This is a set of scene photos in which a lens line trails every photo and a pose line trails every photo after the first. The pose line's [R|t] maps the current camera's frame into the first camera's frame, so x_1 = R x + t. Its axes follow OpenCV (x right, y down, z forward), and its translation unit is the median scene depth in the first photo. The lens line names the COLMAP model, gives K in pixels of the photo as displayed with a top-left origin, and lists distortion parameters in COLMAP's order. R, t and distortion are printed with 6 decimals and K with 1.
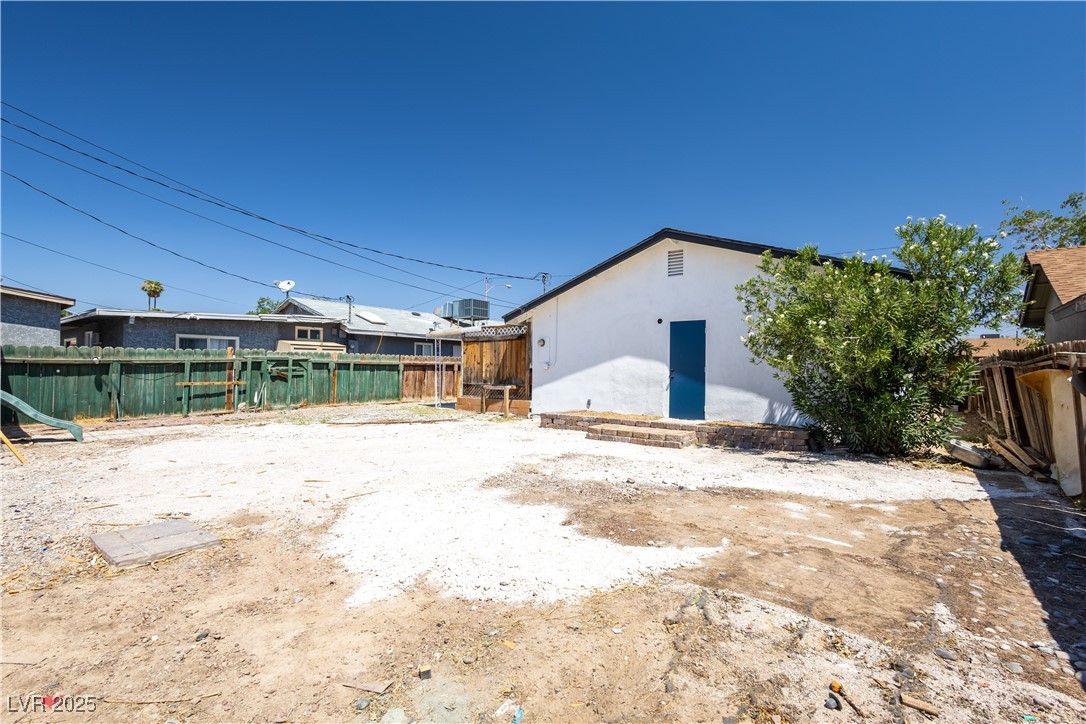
lens RADIAL K [[501.6, 0, 542.4], [0, 501.6, 365.8], [0, 0, 1]] dist [0.012840, -0.000247]
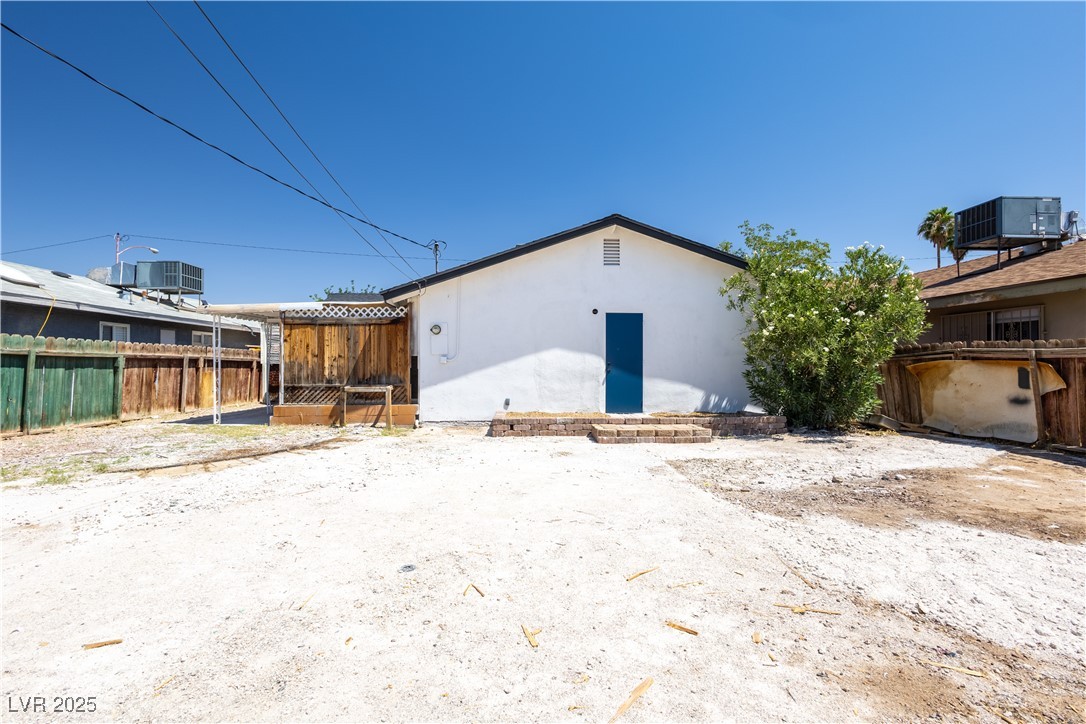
lens RADIAL K [[501.6, 0, 540.0], [0, 501.6, 364.5], [0, 0, 1]] dist [0.012840, -0.000247]
pose [[0.759385, -0.005731, 0.650617, -0.384142], [0.001691, 0.999975, 0.006834, 0.003224], [-0.650640, -0.004089, 0.759376, 0.293933]]
